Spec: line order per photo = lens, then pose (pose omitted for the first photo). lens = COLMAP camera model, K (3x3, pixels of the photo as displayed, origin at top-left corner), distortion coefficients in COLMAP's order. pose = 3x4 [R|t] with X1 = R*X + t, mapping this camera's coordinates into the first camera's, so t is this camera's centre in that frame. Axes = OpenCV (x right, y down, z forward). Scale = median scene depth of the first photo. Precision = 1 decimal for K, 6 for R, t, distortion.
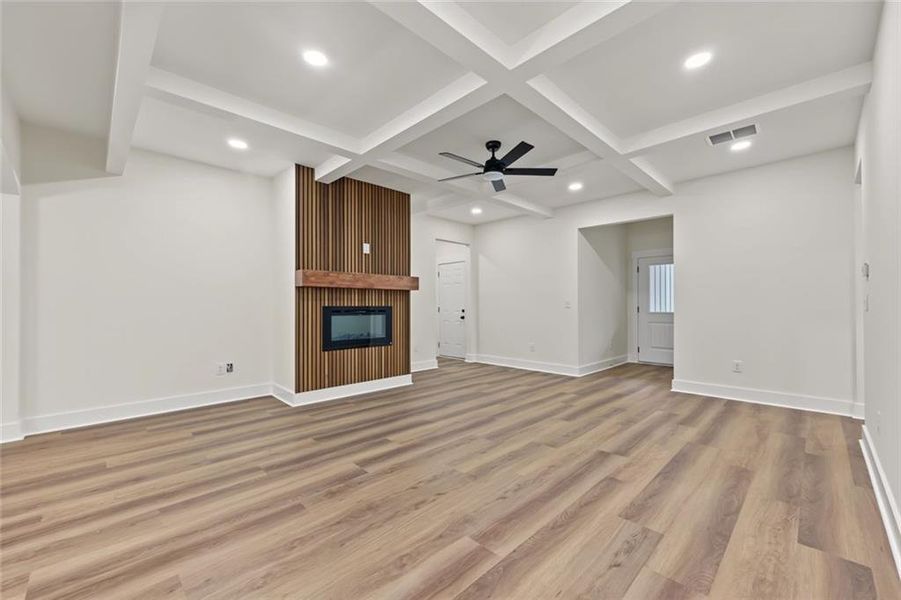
lens RADIAL K [[362.8, 0, 447.9], [0, 362.8, 302.1], [0, 0, 1]] dist [0.000669, 0.000042]
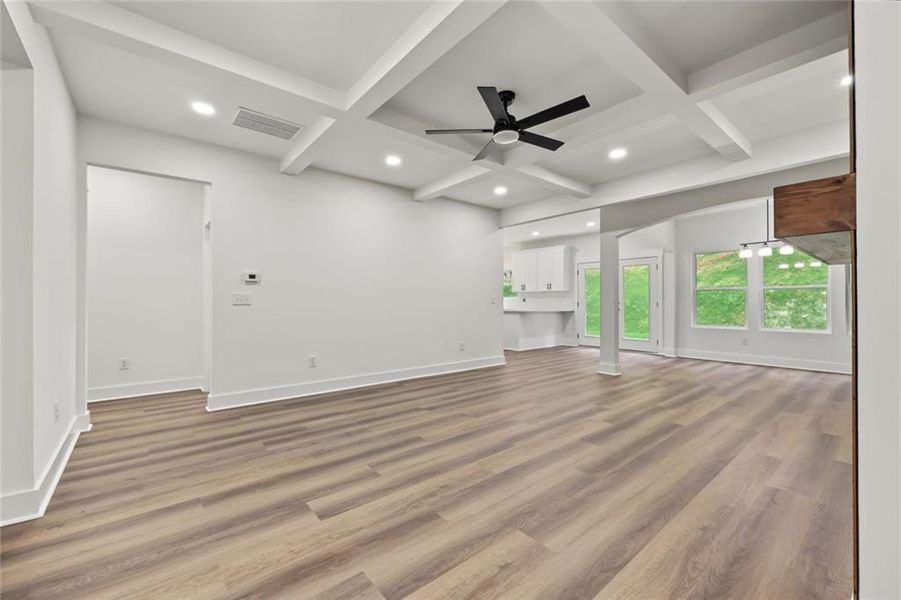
lens RADIAL K [[371.3, 0, 447.6], [0, 371.3, 299.5], [0, 0, 1]] dist [-0.000749, -0.000069]
pose [[-0.996404, 0.003918, 0.084637, 0.161306], [0.002580, 0.999870, -0.015903, 0.018590], [-0.084689, -0.015628, -0.996285, 1.582111]]
